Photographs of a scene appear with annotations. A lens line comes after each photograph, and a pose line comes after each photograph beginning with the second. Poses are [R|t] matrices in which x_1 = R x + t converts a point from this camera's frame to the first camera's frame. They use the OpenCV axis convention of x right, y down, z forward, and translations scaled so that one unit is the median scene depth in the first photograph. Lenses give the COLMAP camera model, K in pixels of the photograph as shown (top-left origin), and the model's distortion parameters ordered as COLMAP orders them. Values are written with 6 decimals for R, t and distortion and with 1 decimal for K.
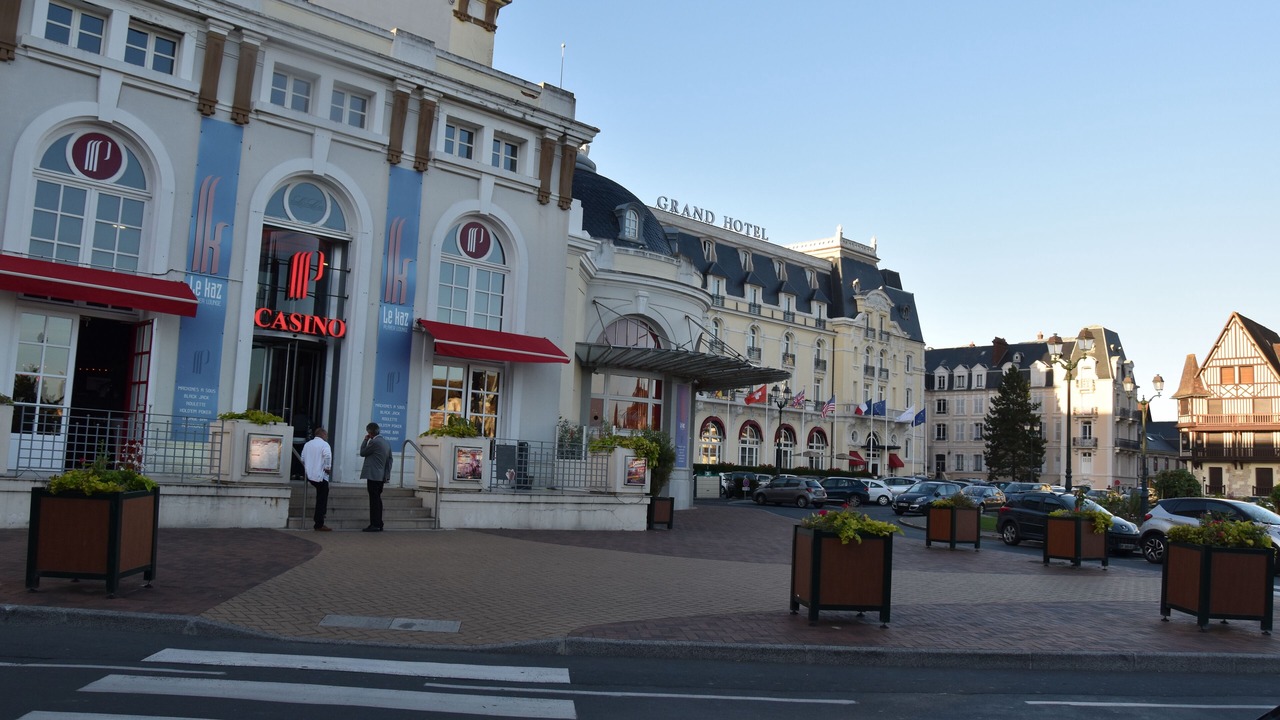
lens RADIAL K [[1019.4, 0, 640.0], [0, 1019.4, 360.0], [0, 0, 1]] dist [-0.140642, 0.001431]
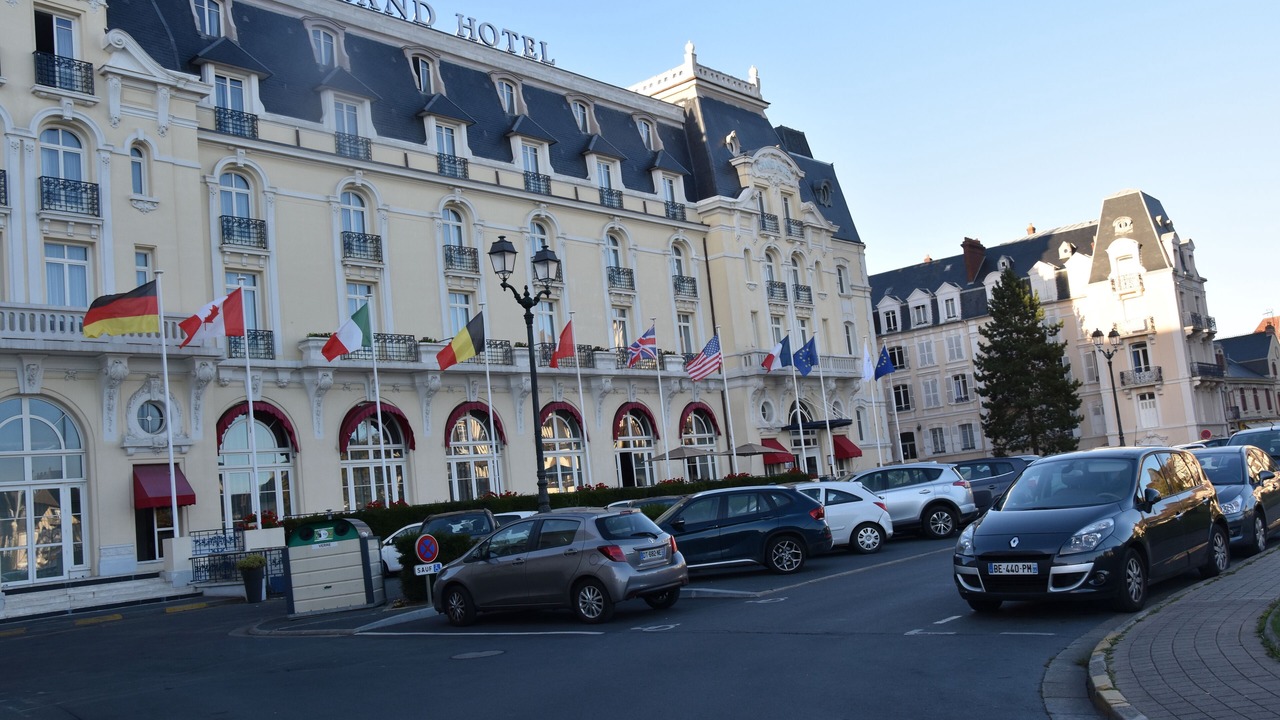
lens RADIAL K [[1154.7, 0, 644.1], [0, 1154.7, 361.9], [0, 0, 1]] dist [-0.086393, 0.000534]
pose [[0.984993, -0.134075, 0.108685, 0.081822], [0.136086, 0.990633, -0.011268, 0.046070], [-0.106156, 0.025889, 0.994012, 0.383830]]
